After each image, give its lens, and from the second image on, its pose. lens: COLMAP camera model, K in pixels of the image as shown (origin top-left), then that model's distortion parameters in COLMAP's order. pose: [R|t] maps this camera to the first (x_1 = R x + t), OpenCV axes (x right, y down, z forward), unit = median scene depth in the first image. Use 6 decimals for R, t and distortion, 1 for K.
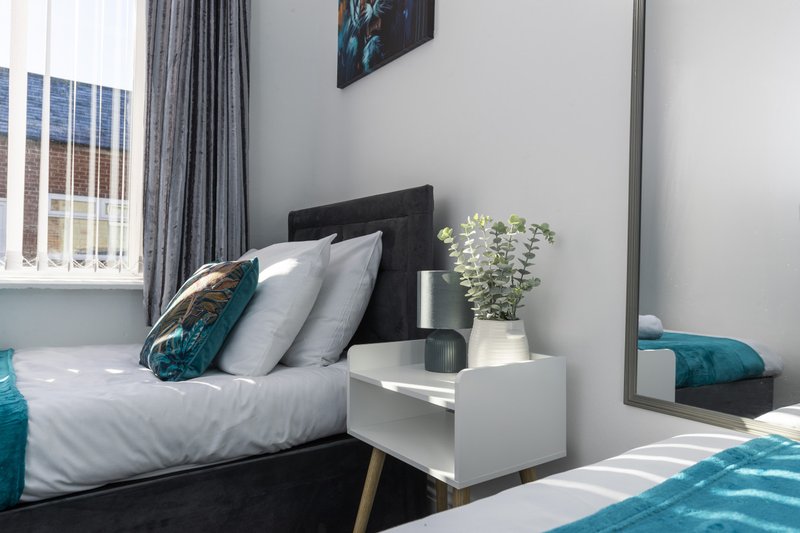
lens RADIAL K [[519.8, 0, 398.4], [0, 519.8, 268.4], [0, 0, 1]] dist [-0.000220, -0.001728]
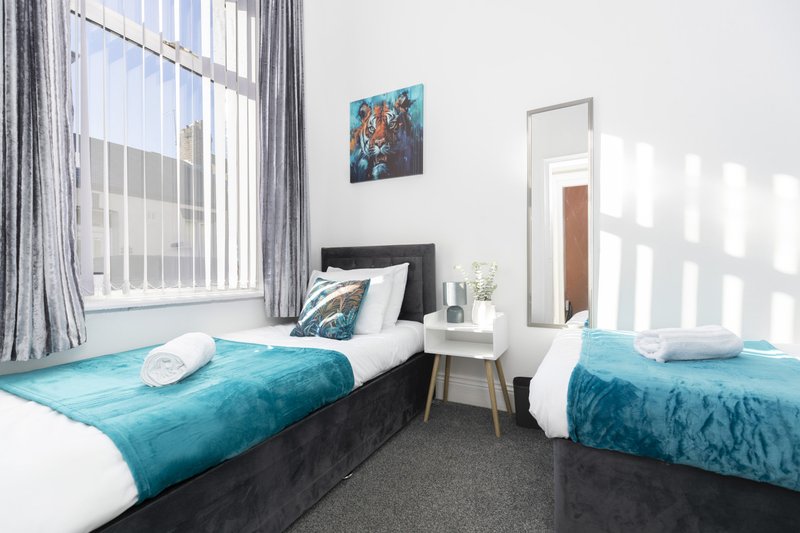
lens RADIAL K [[362.7, 0, 404.1], [0, 362.7, 265.9], [0, 0, 1]] dist [-0.004105, -0.000540]
pose [[0.893036, -0.029989, 0.448985, -0.721406], [0.030601, 0.999514, 0.005895, -0.067998], [-0.448944, 0.008475, 0.893520, -0.337350]]
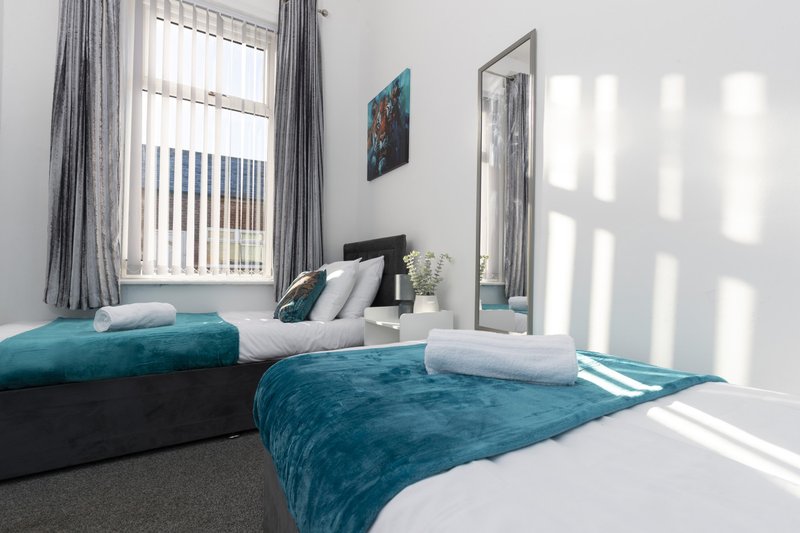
lens RADIAL K [[362.7, 0, 406.9], [0, 362.7, 269.5], [0, 0, 1]] dist [-0.004105, -0.000540]
pose [[0.997154, -0.011811, -0.074466, 0.171252], [0.011870, 0.999929, 0.000351, -0.014507], [0.074456, -0.001234, 0.997224, -0.470322]]
